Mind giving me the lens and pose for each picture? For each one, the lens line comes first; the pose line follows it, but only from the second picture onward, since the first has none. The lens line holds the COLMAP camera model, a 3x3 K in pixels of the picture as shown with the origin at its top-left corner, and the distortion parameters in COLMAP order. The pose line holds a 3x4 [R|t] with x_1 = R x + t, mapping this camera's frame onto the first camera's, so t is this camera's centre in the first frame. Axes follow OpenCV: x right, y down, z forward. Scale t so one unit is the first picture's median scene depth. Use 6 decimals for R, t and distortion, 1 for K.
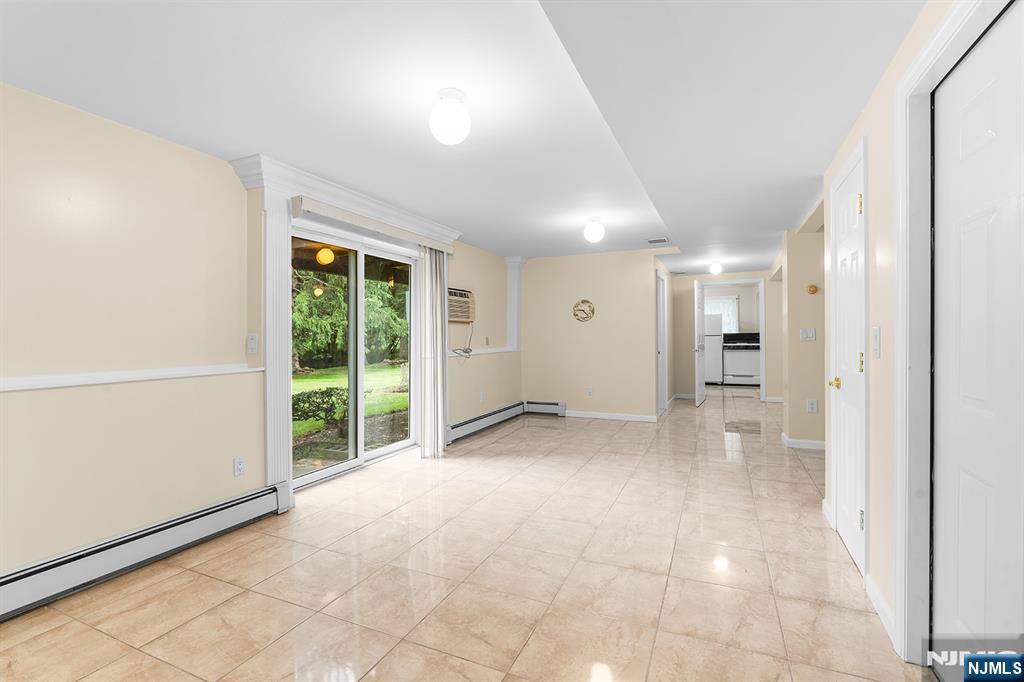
lens RADIAL K [[462.9, 0, 510.9], [0, 462.9, 338.6], [0, 0, 1]] dist [-0.007382, 0.002055]
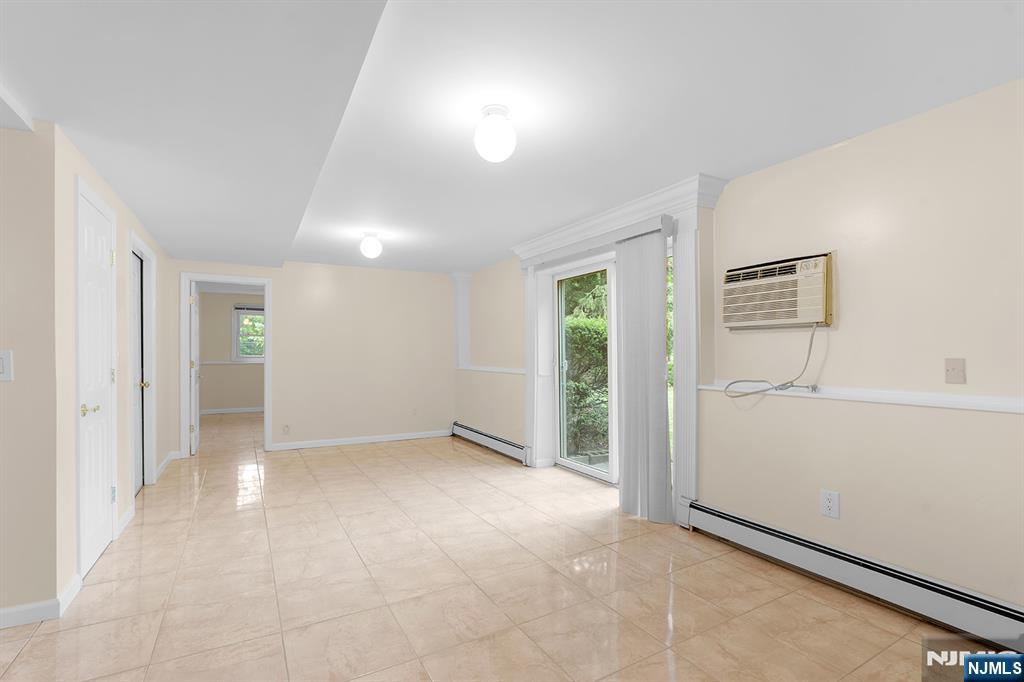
lens RADIAL K [[462.9, 0, 511.6], [0, 462.9, 349.5], [0, 0, 1]] dist [-0.007382, 0.002055]
pose [[-0.579449, 0.001147, -0.815008, 0.739251], [-0.001706, 0.999995, 0.002620, -0.019339], [0.815007, 0.002908, -0.579444, 1.695133]]
